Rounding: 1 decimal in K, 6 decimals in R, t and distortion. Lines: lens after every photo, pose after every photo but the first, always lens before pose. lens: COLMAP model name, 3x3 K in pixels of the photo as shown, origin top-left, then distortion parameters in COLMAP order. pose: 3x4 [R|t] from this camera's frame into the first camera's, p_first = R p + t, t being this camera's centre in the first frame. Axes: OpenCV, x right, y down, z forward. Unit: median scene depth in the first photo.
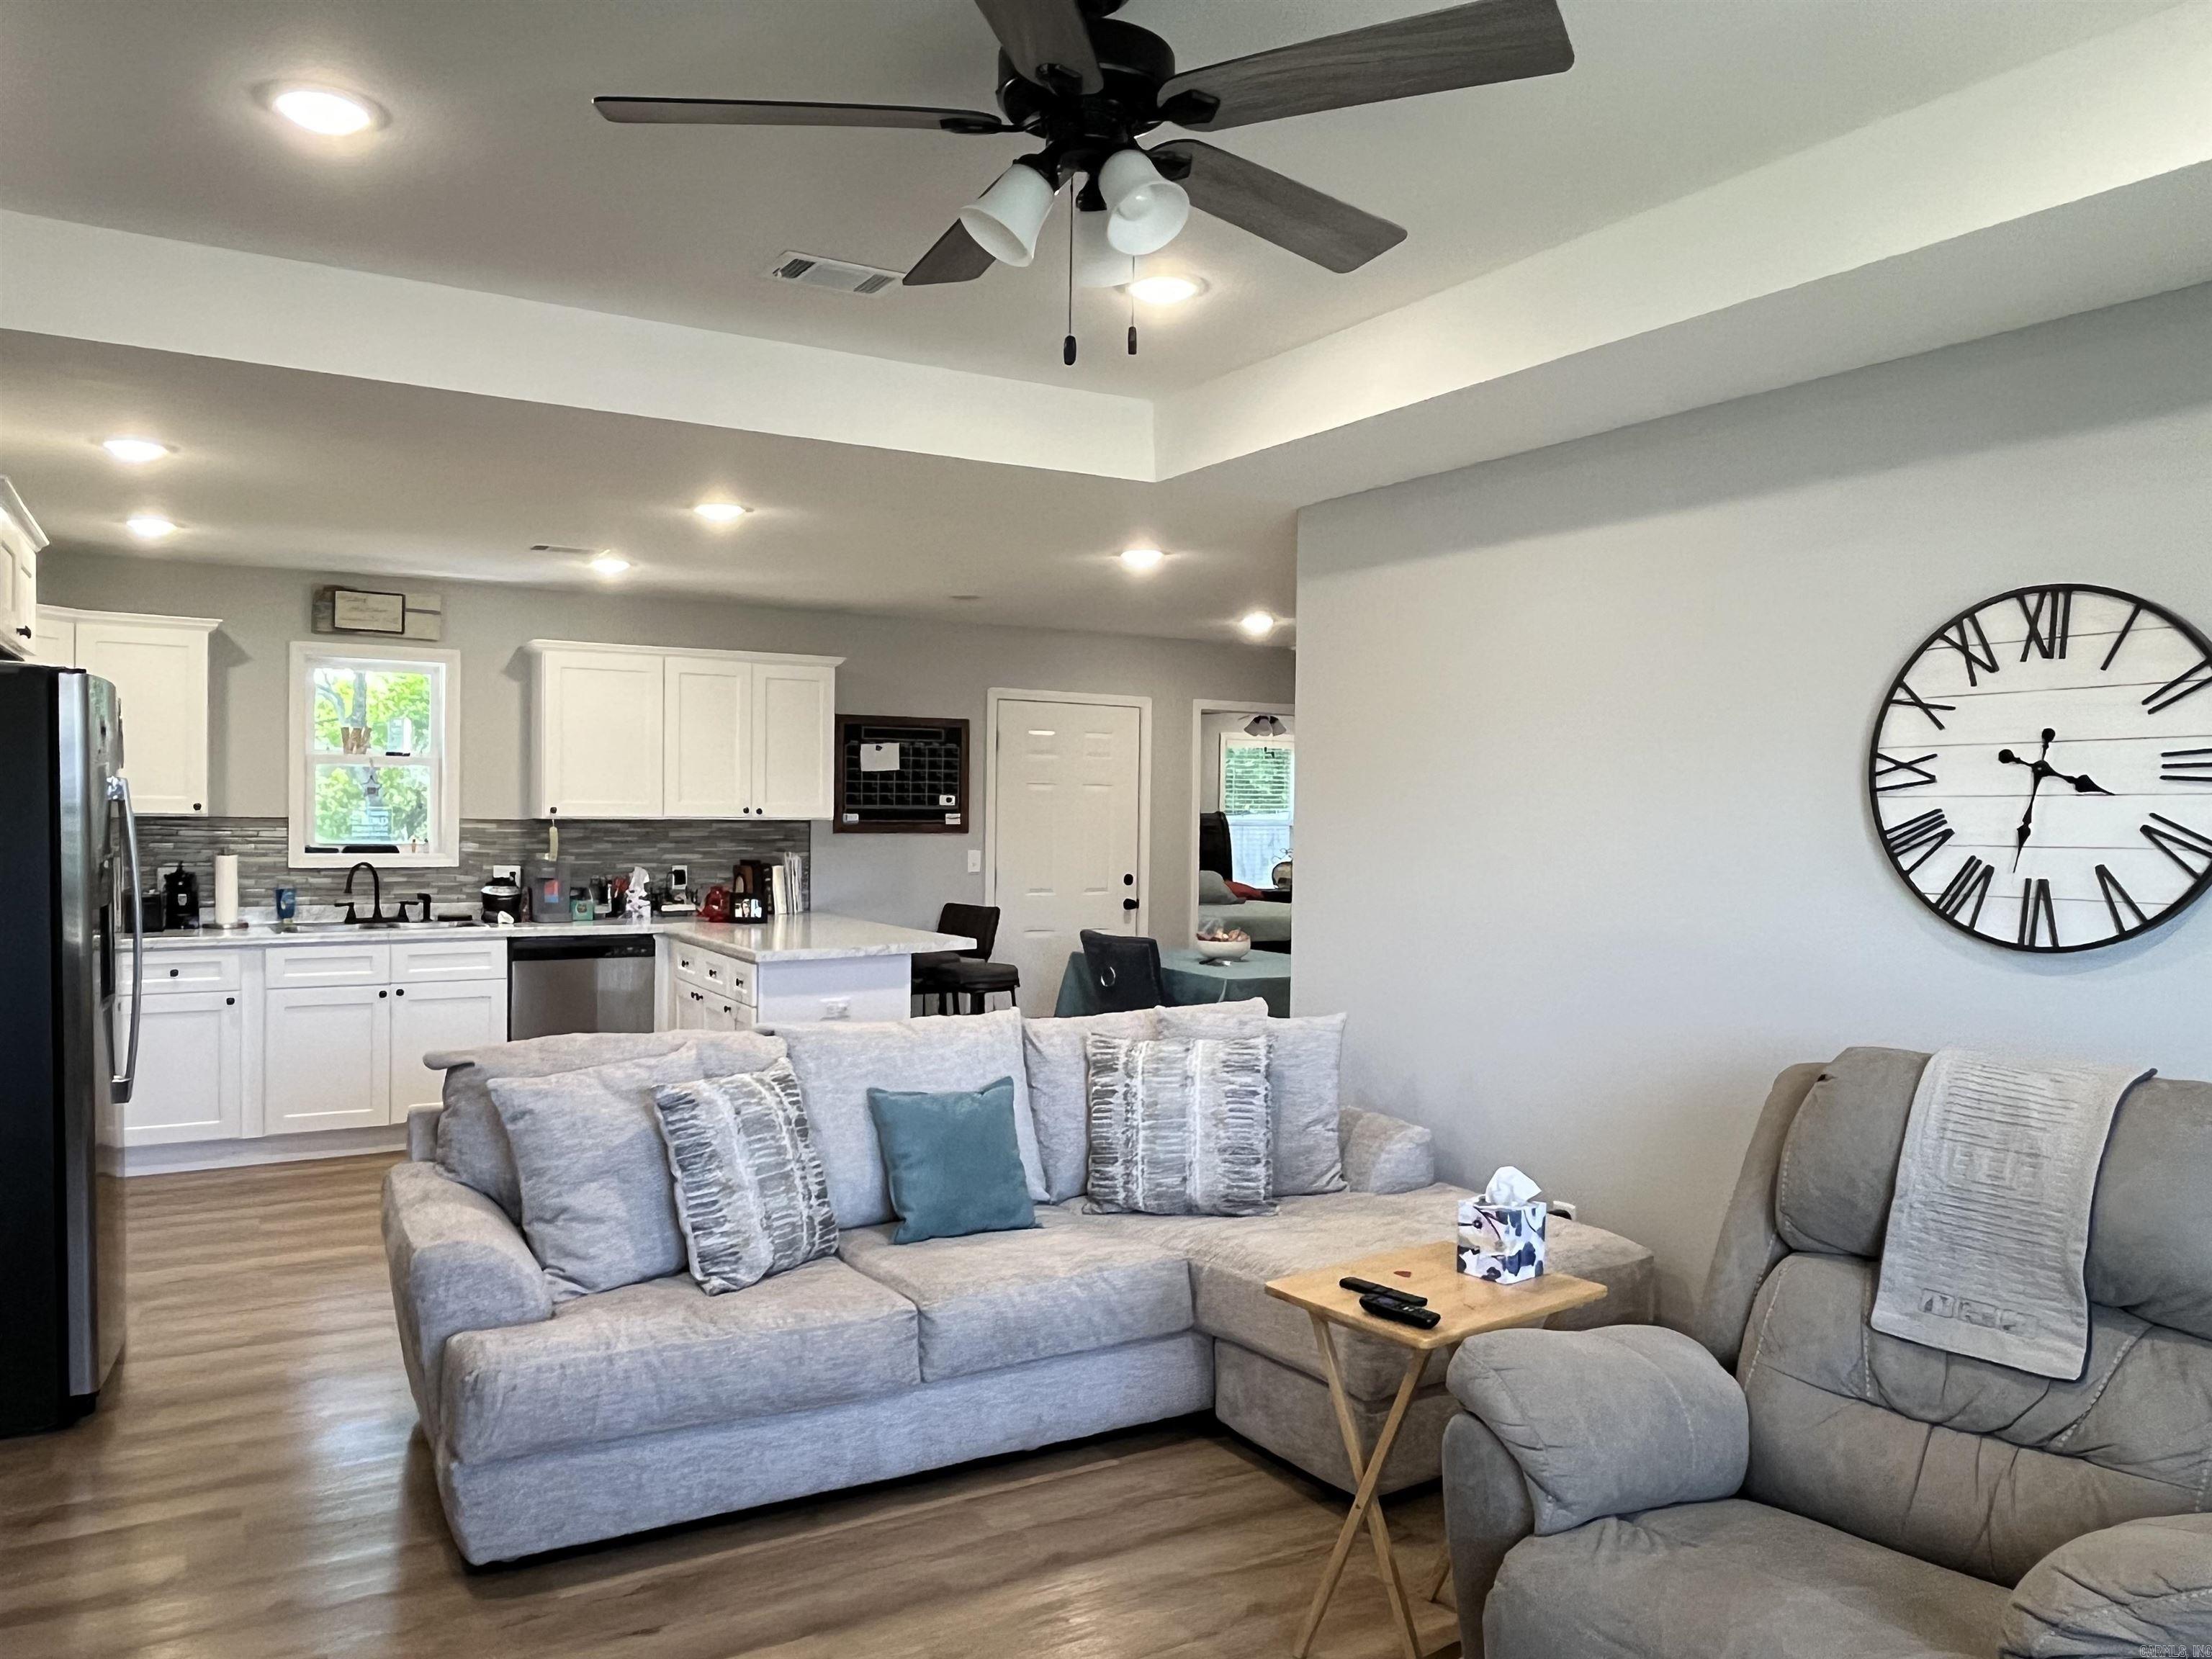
lens RADIAL K [[1576.8, 0, 1098.4], [0, 1576.8, 835.4], [0, 0, 1]] dist [-0.001737, 0.001614]
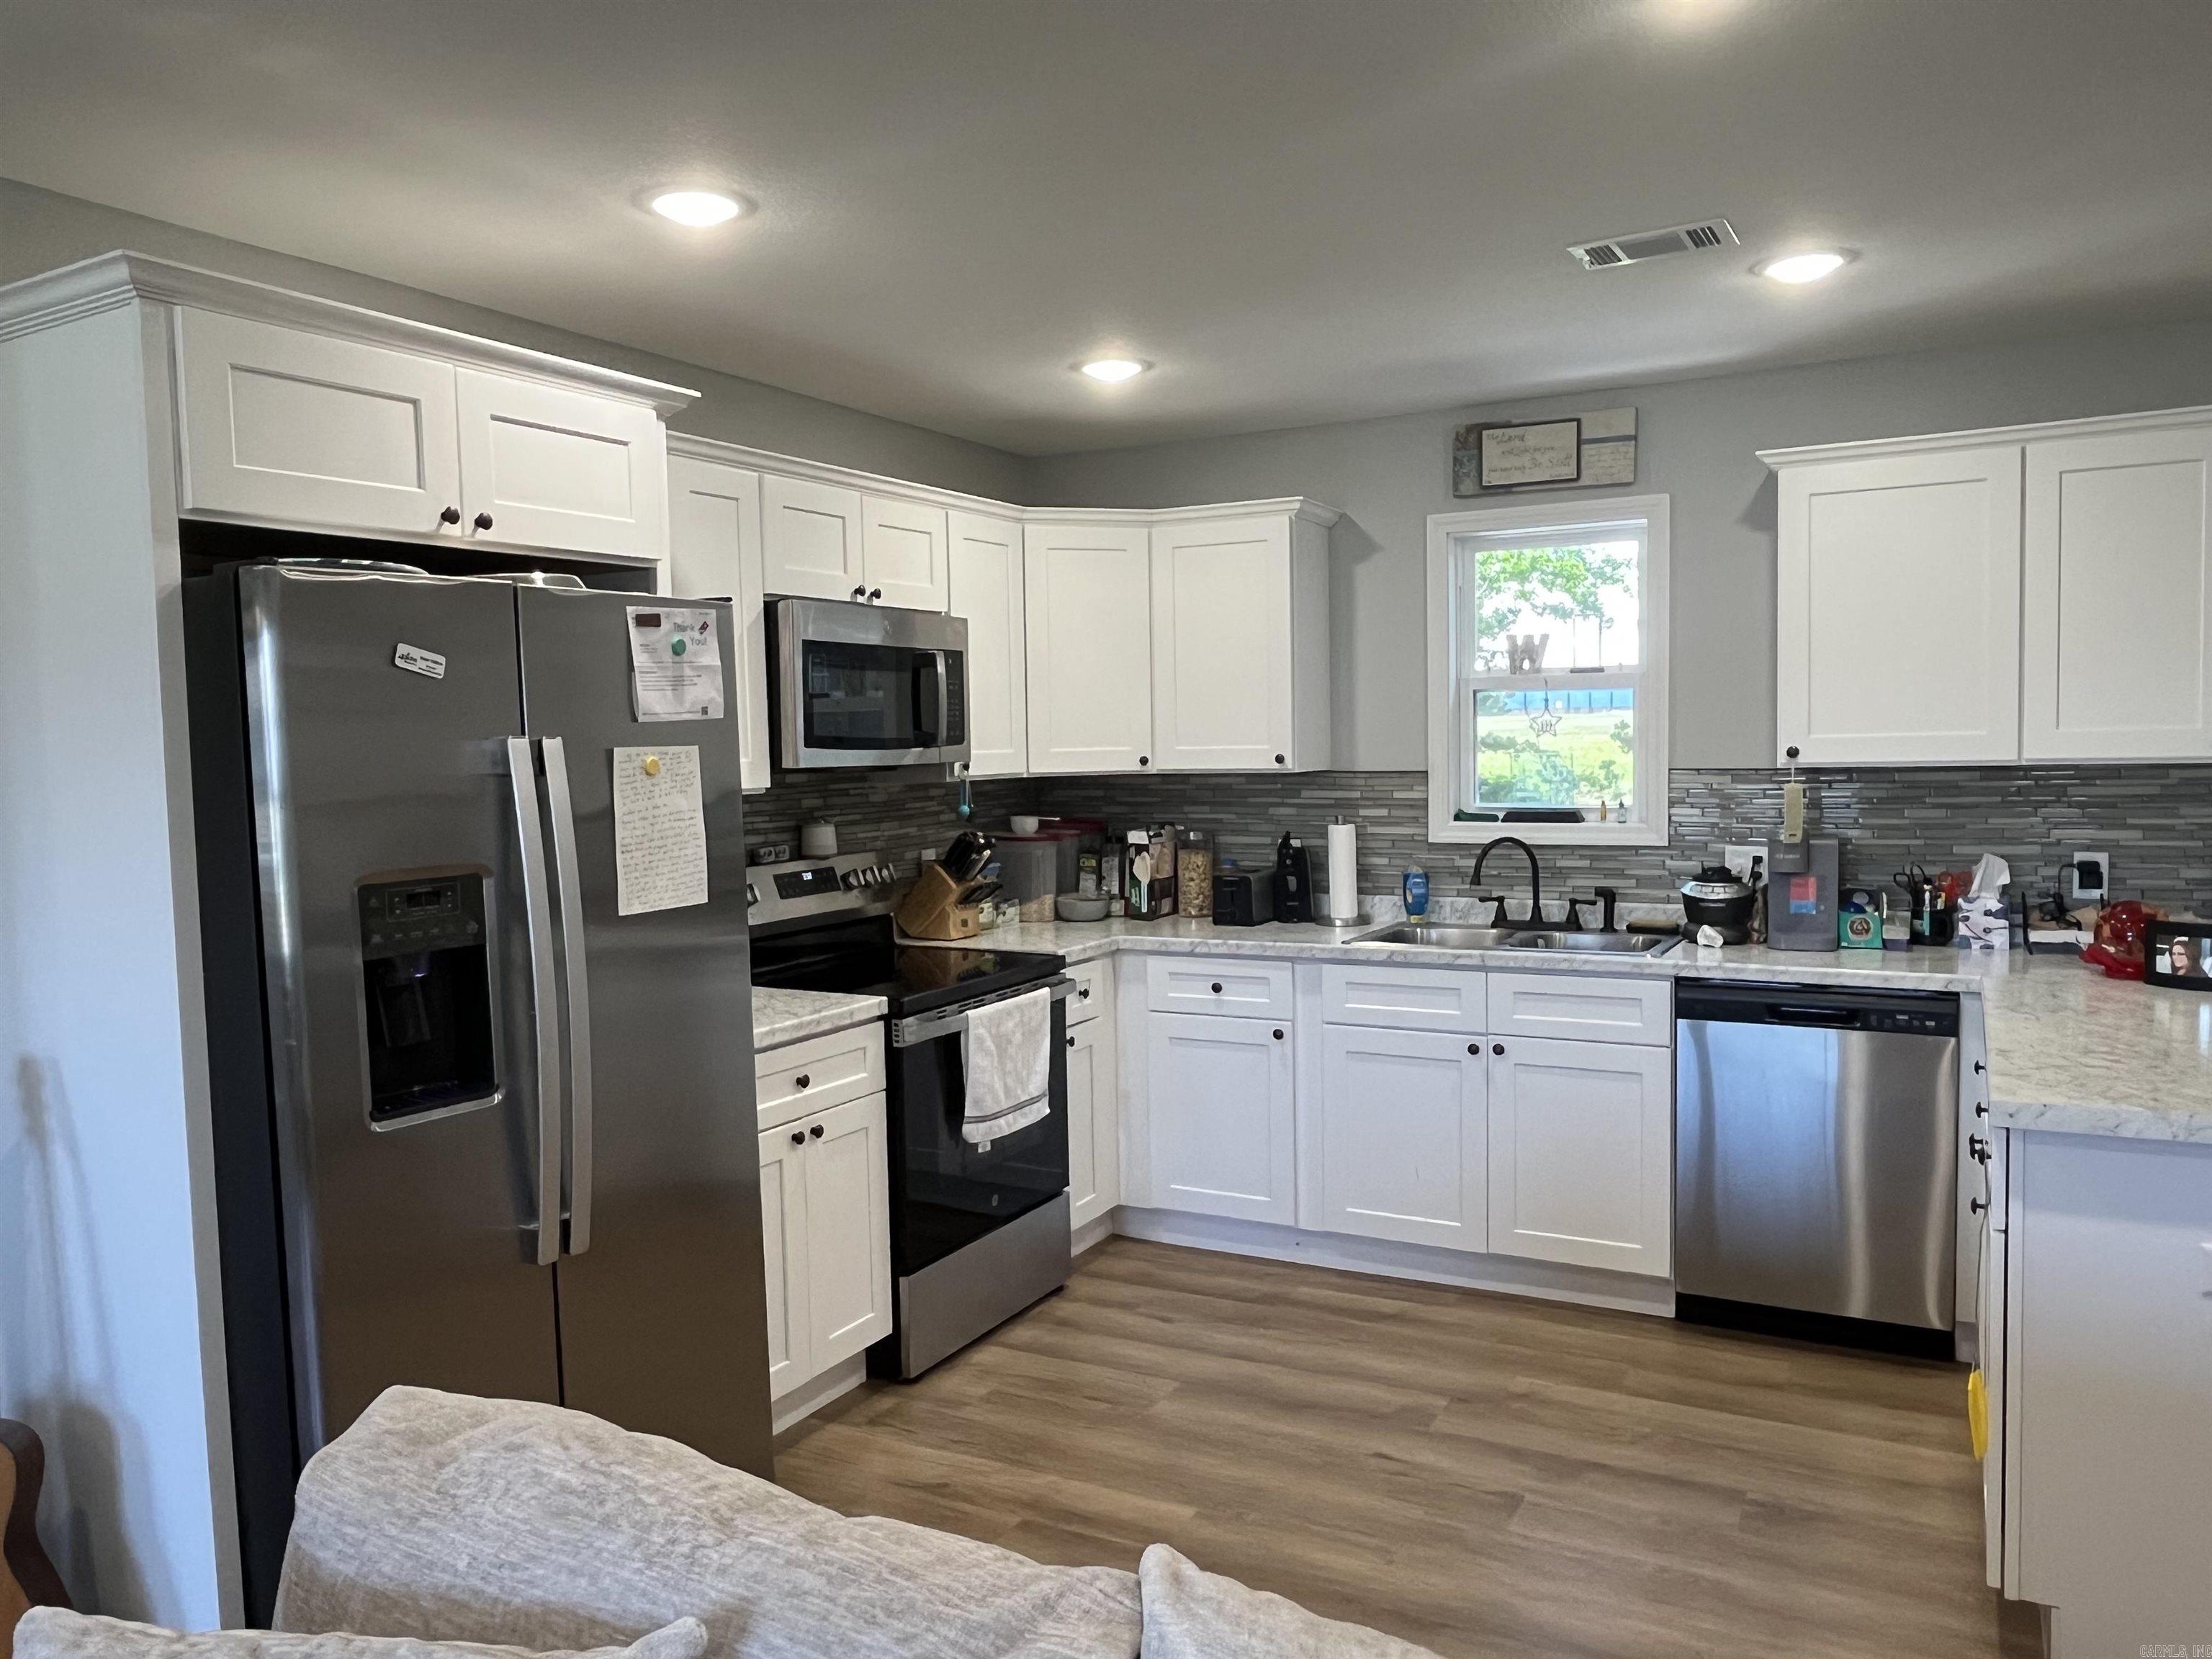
lens RADIAL K [[1576.8, 0, 1089.7], [0, 1576.8, 837.7], [0, 0, 1]] dist [-0.001737, 0.001614]
pose [[0.510252, 0.029947, -0.859503, 0.020221], [0.012472, 0.999031, 0.042212, -0.021918], [0.859934, -0.032259, 0.509384, 0.869314]]
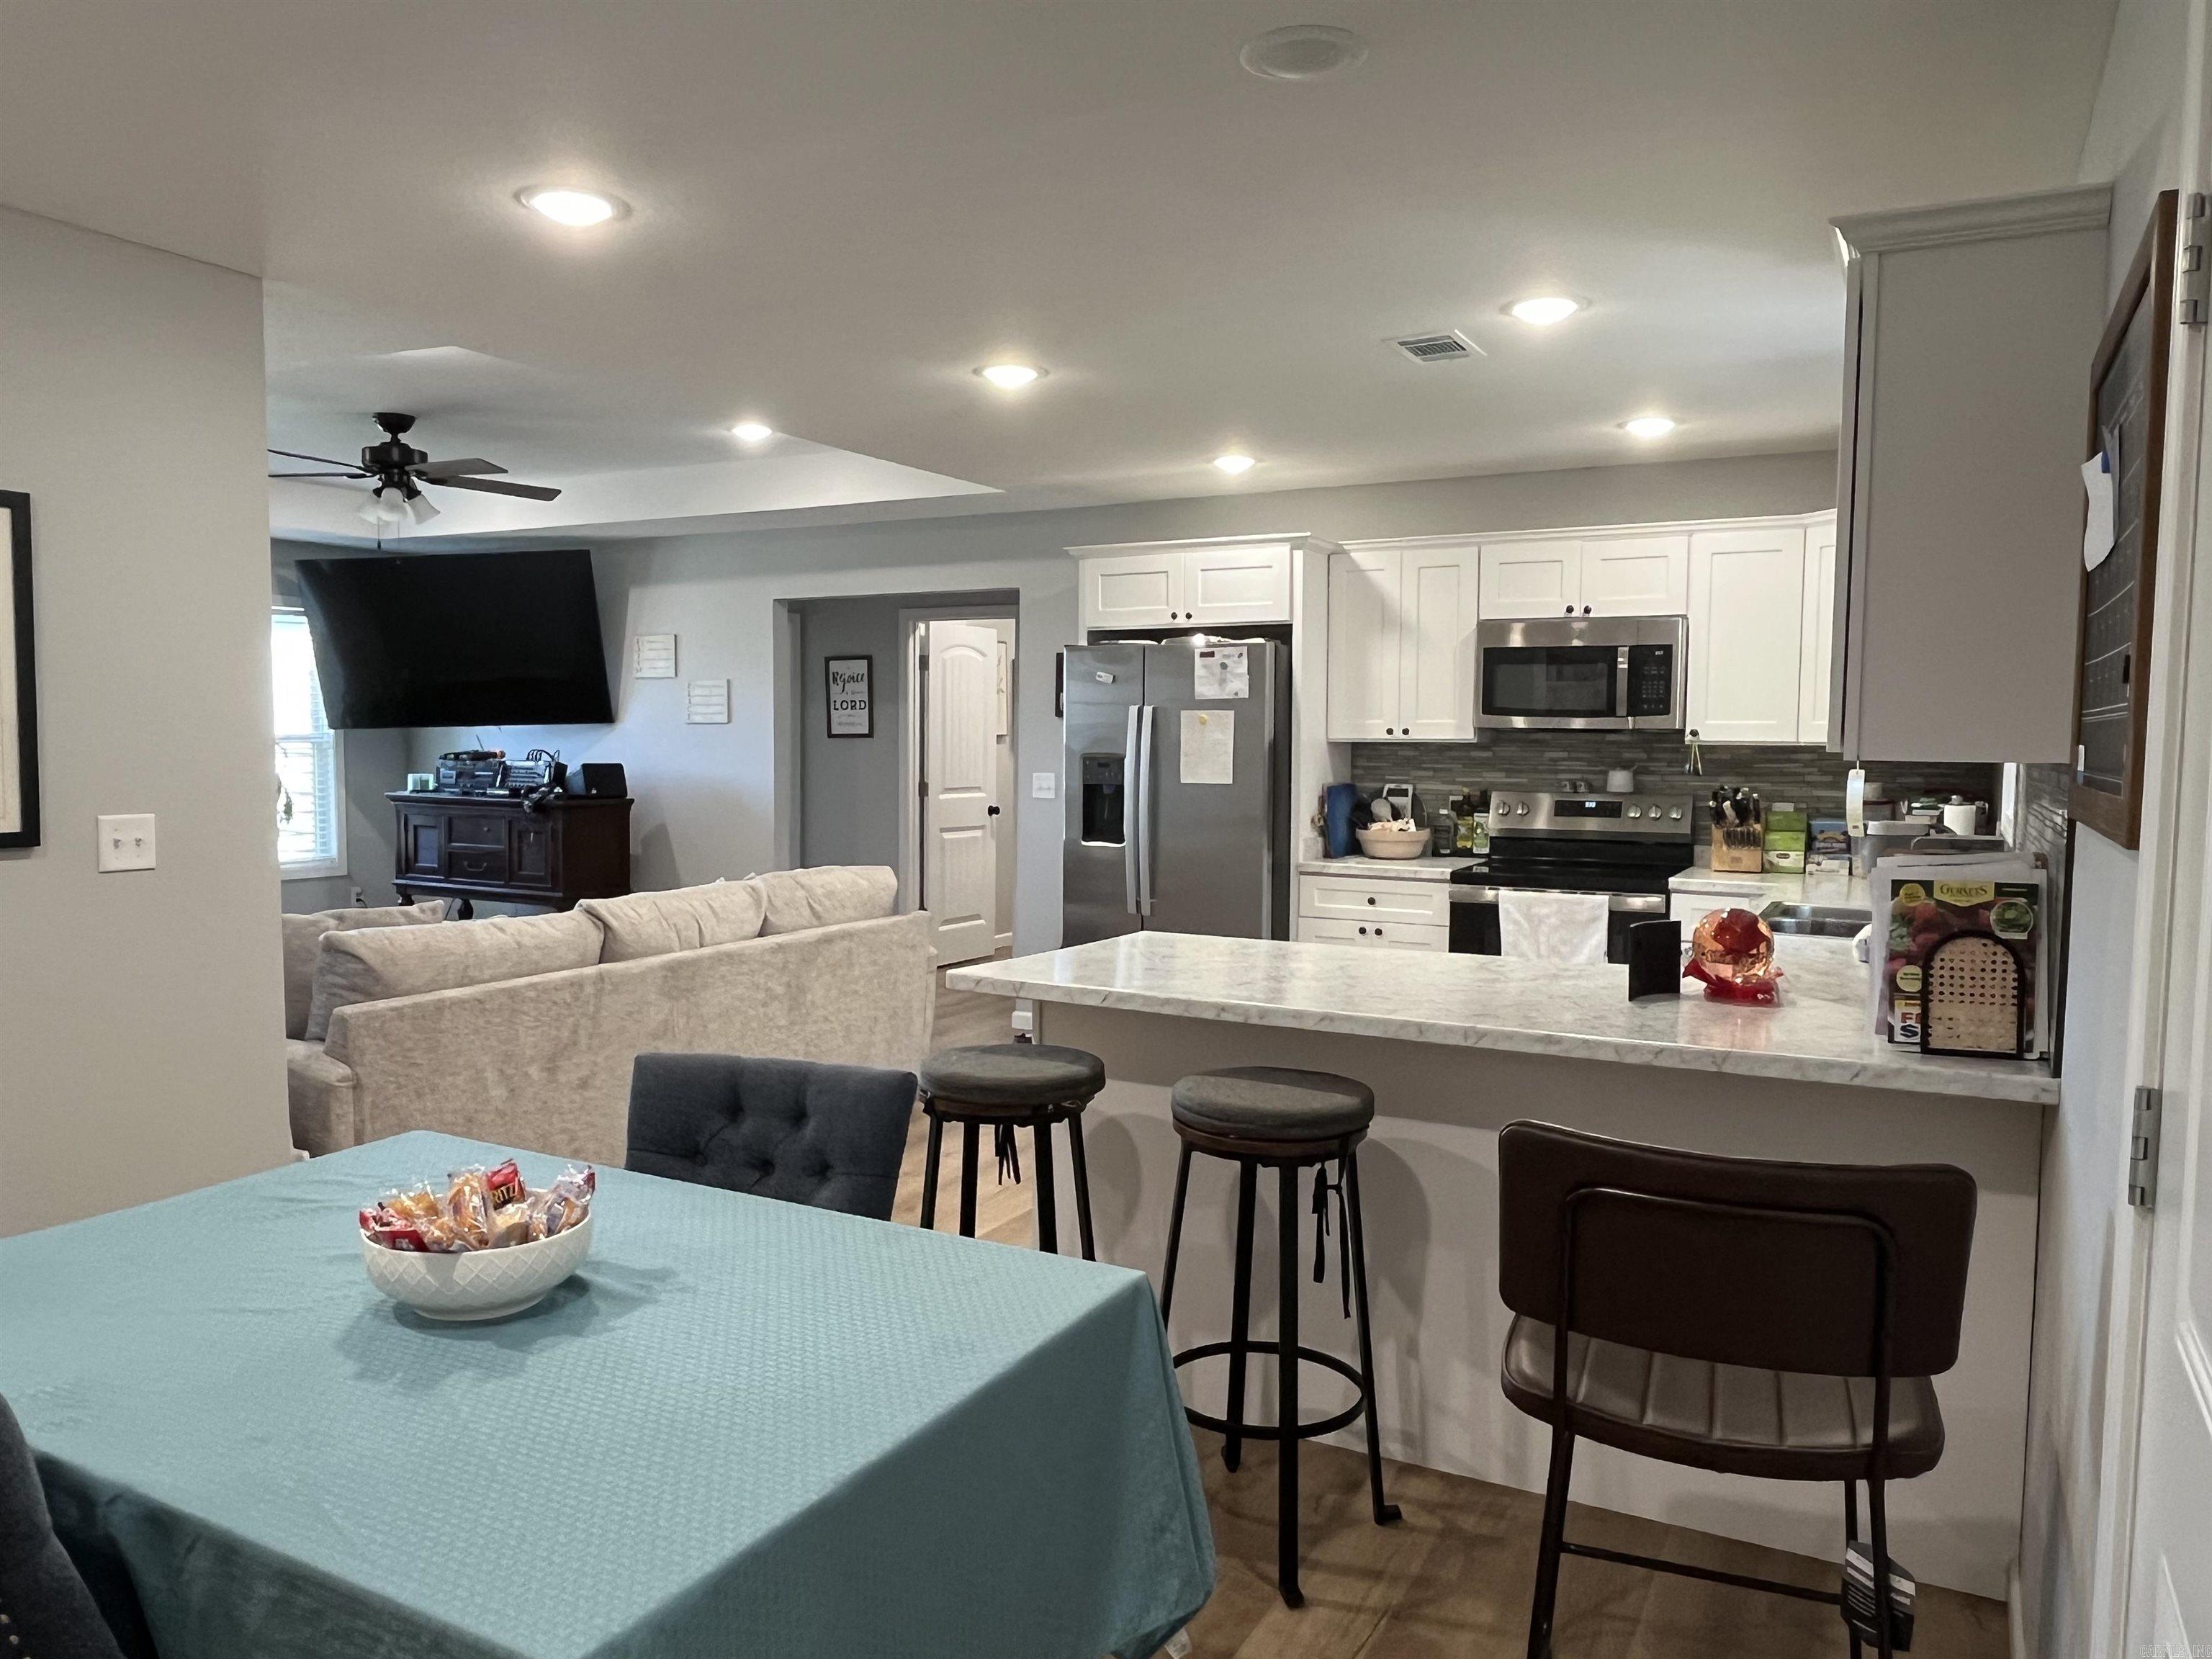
lens RADIAL K [[1576.8, 0, 1094.2], [0, 1576.8, 843.2], [0, 0, 1]] dist [-0.001737, 0.001614]
pose [[-0.852300, 0.019290, -0.522697, 0.231363], [-0.027661, 0.996259, 0.081870, -0.028679], [0.522321, 0.084236, -0.848578, 2.289458]]
